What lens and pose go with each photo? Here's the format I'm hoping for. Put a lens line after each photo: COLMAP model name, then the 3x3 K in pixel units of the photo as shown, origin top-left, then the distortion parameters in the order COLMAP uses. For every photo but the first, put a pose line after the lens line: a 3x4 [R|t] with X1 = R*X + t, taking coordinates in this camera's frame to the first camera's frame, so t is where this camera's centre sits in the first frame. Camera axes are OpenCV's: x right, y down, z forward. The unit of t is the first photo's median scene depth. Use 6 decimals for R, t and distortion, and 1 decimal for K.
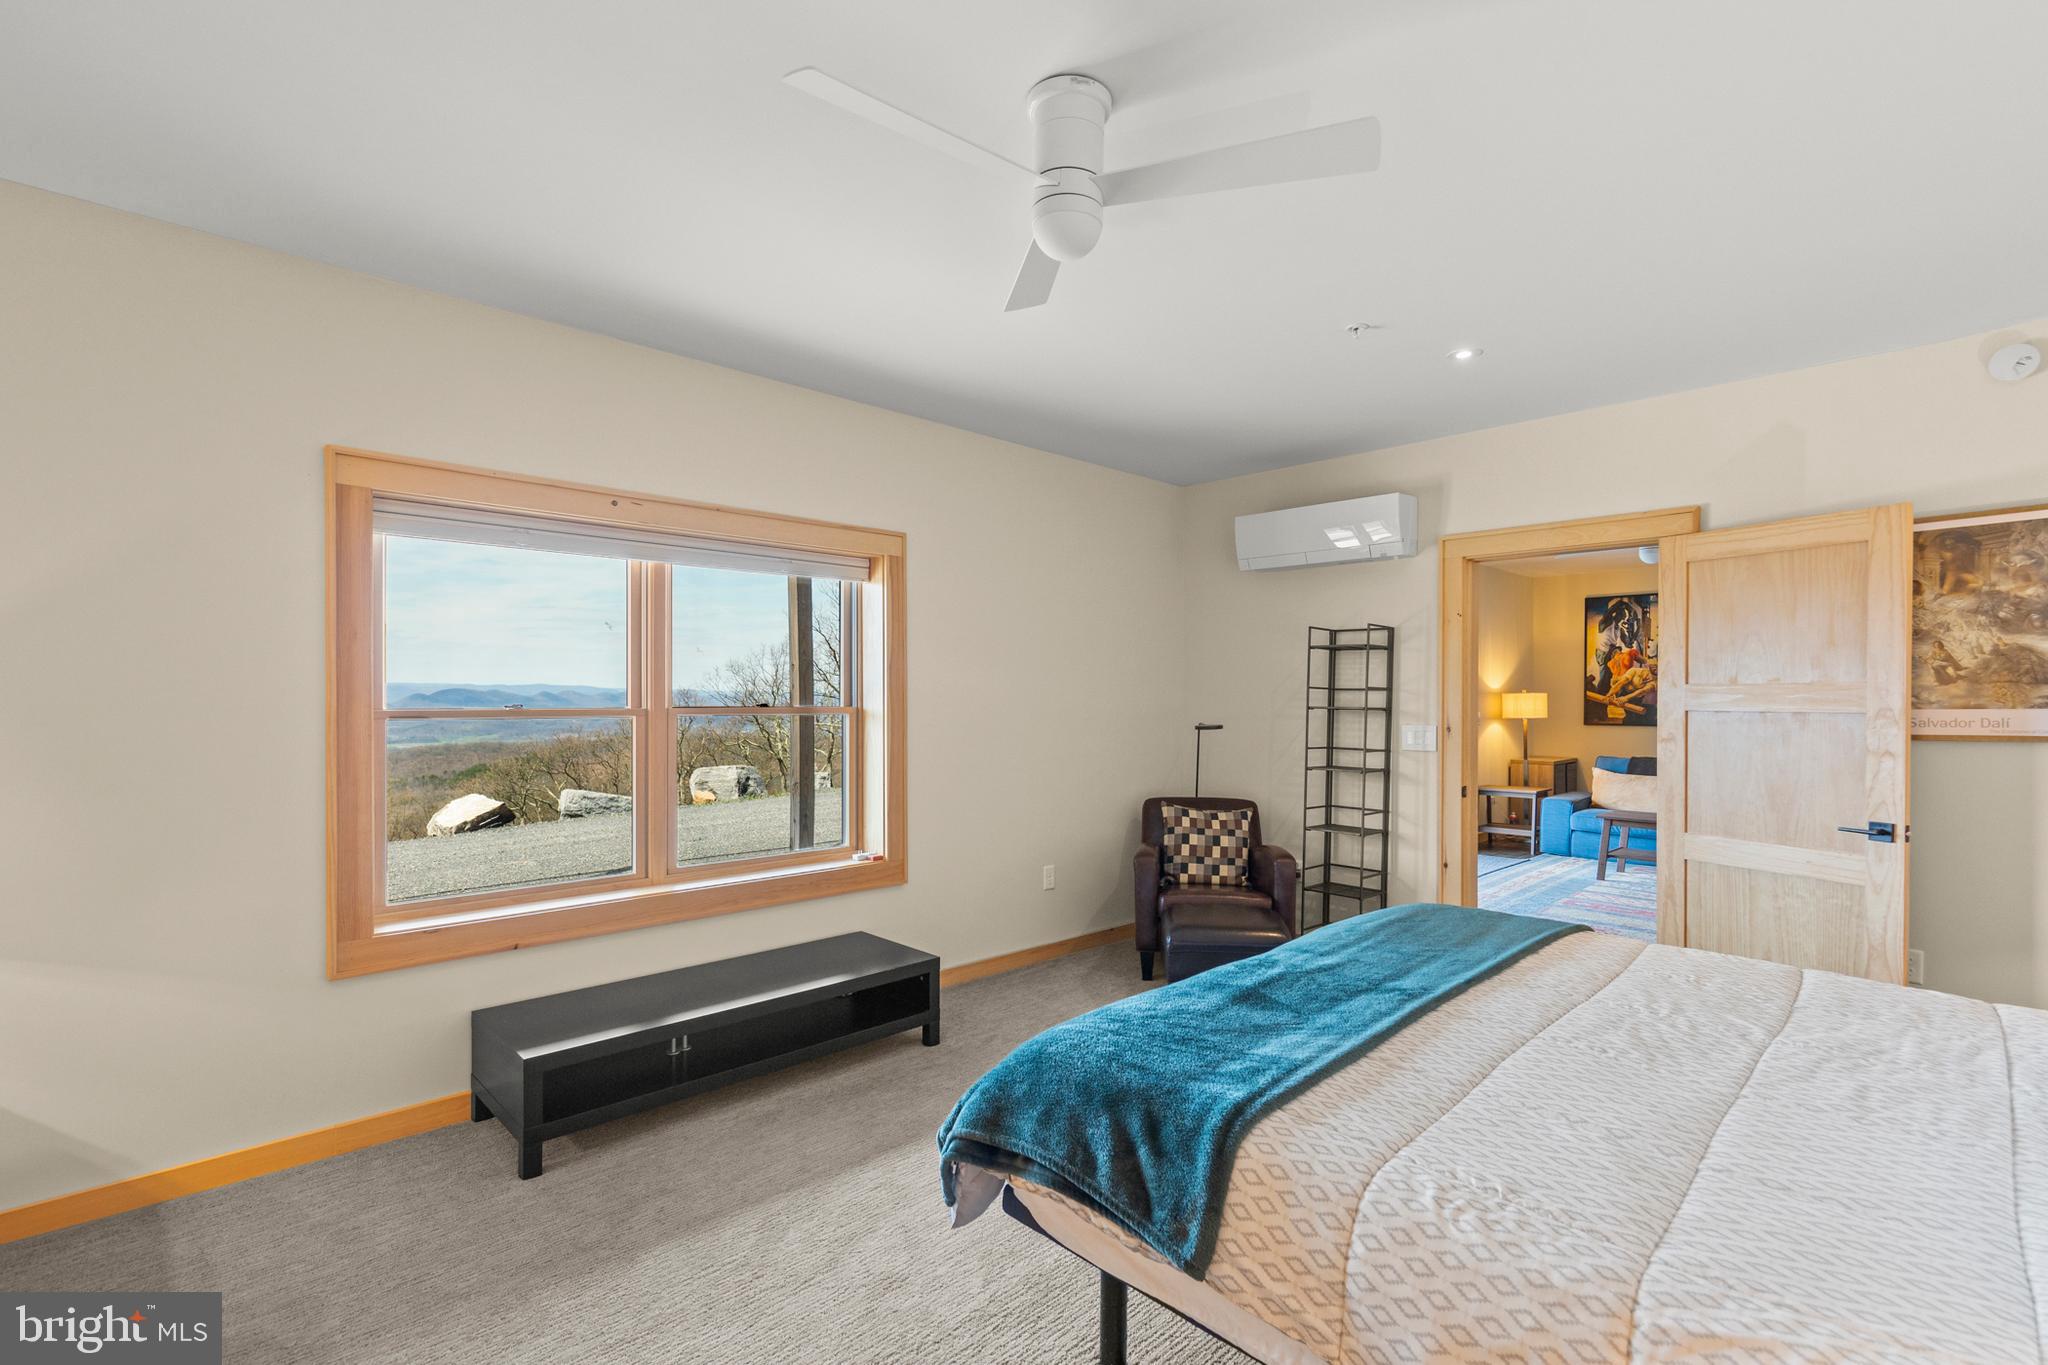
lens RADIAL K [[928.1, 0, 1032.7], [0, 928.1, 695.2], [0, 0, 1]] dist [0.008091, 0.000360]
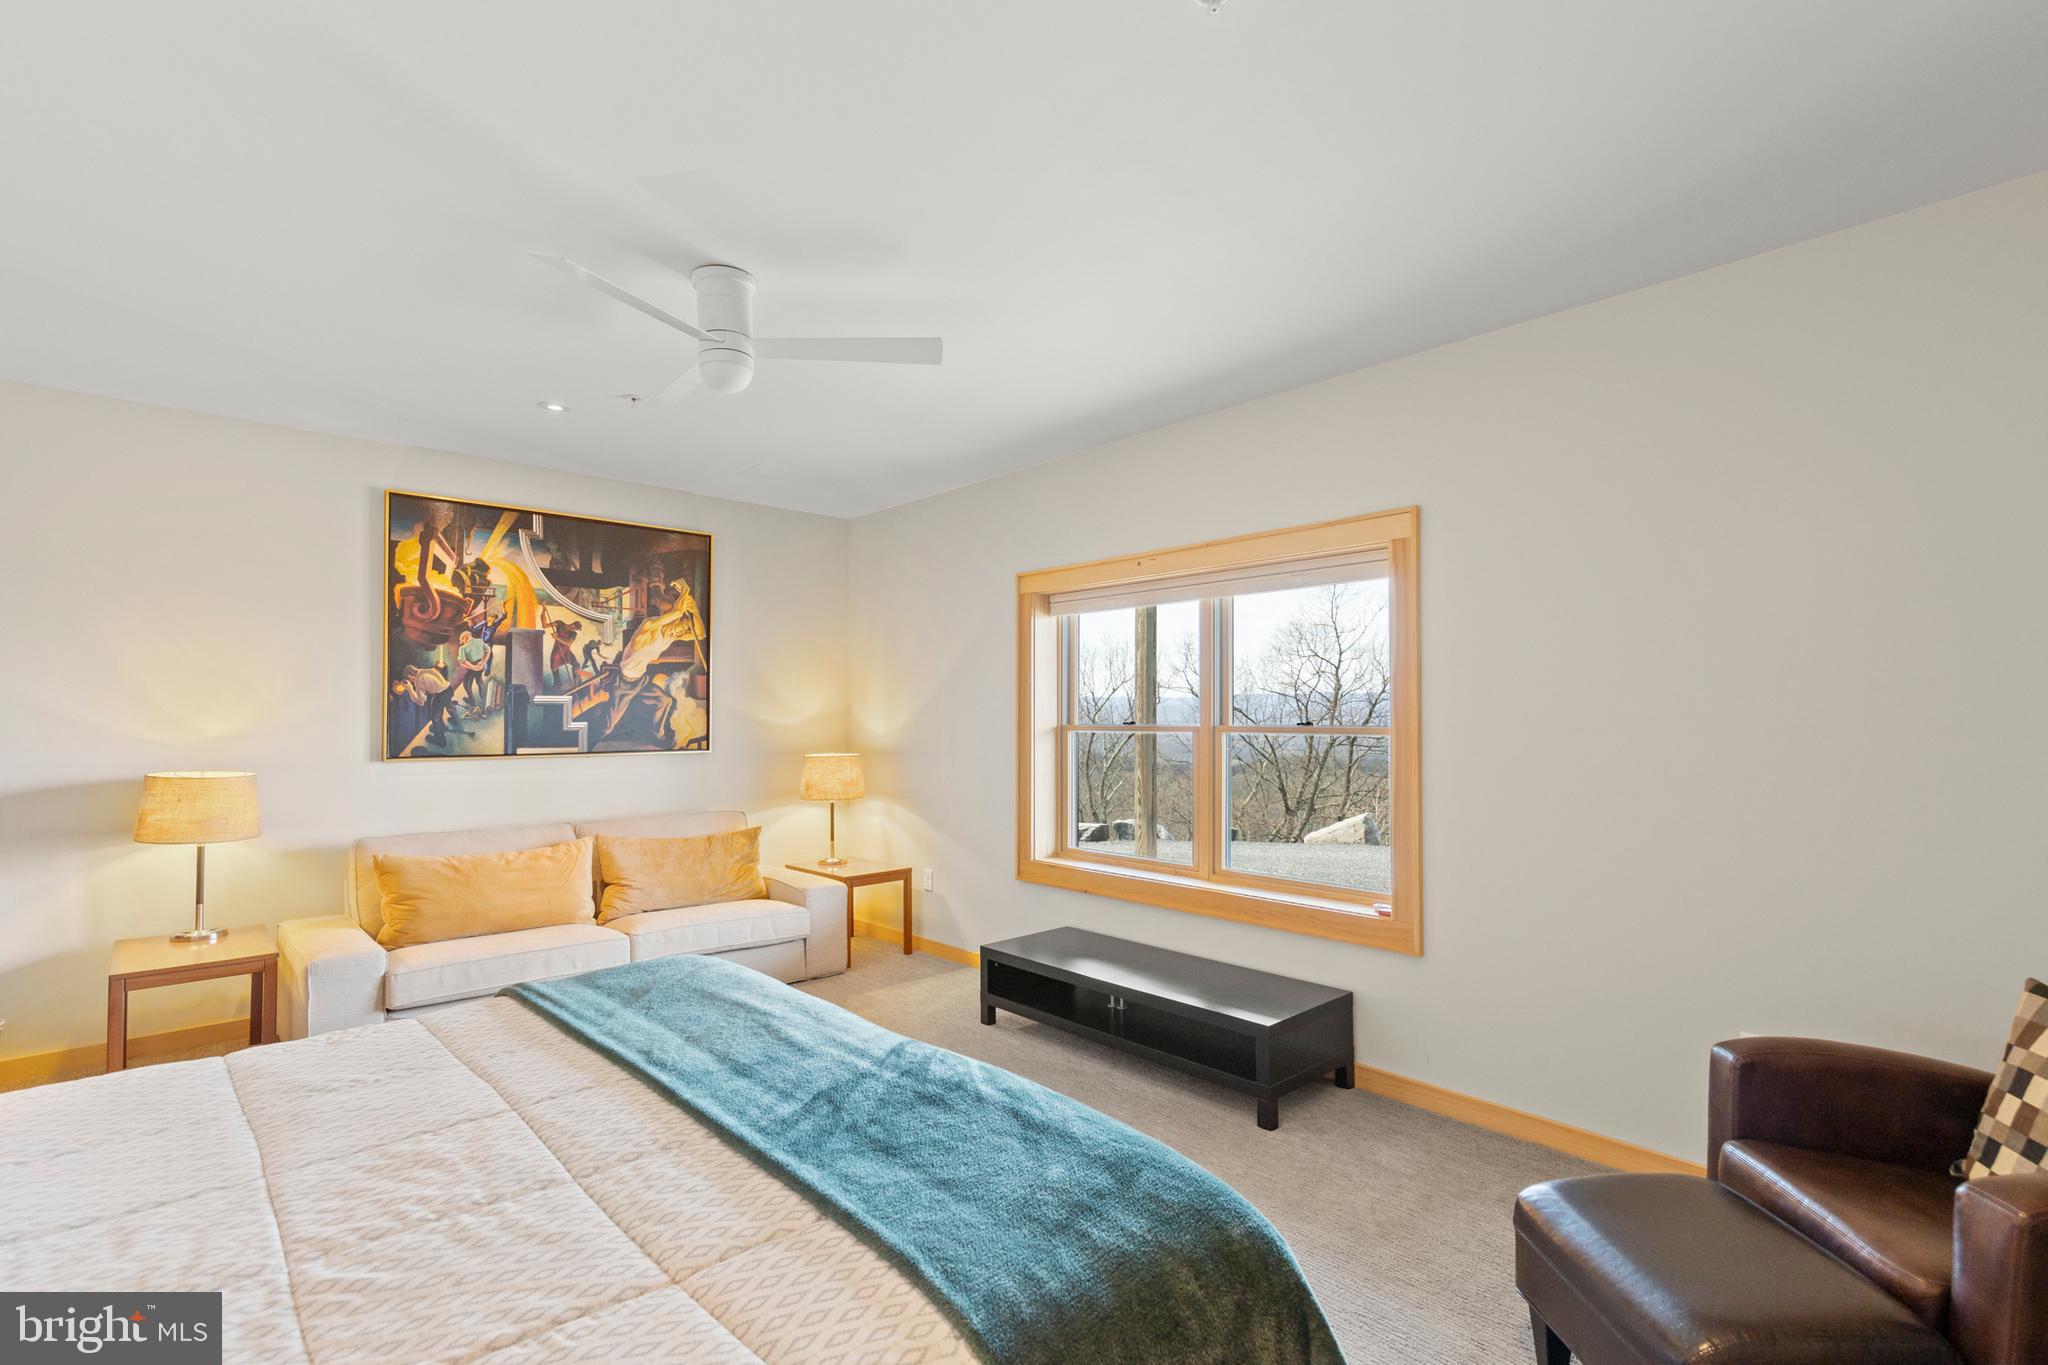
lens RADIAL K [[928.1, 0, 1027.5], [0, 928.1, 693.5], [0, 0, 1]] dist [0.008091, 0.000360]
pose [[-0.015462, -0.026453, -0.999530, 1.065277], [0.003099, 0.999644, -0.026504, 0.004891], [0.999876, -0.003507, -0.015374, 1.131024]]
